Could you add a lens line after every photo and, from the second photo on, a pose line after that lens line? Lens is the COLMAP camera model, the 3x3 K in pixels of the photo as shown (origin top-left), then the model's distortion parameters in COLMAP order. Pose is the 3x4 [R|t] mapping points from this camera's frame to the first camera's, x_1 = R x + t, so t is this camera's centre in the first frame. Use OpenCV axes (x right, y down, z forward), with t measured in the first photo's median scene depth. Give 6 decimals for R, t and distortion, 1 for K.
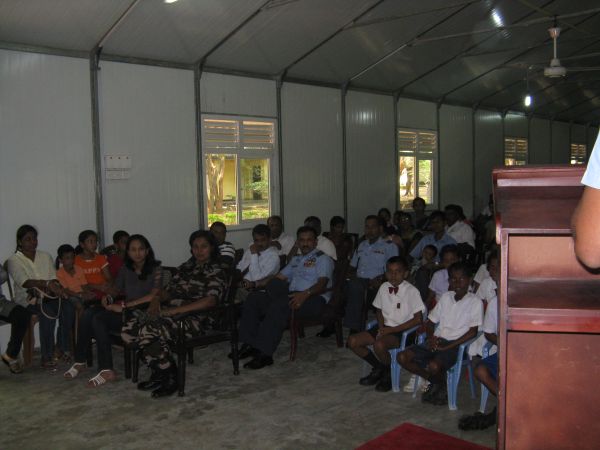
lens RADIAL K [[623.0, 0, 296.6], [0, 623.0, 227.8], [0, 0, 1]] dist [-0.192157, 0.252736]
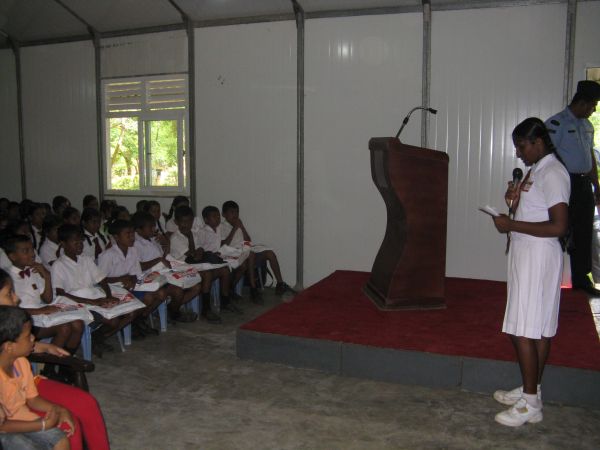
lens RADIAL K [[623.0, 0, 296.6], [0, 623.0, 227.8], [0, 0, 1]] dist [-0.192157, 0.252736]
pose [[-0.379410, -0.100320, 0.919774, -0.917518], [0.093820, 0.984809, 0.146114, -0.061945], [-0.920460, 0.141730, -0.364234, 1.154332]]
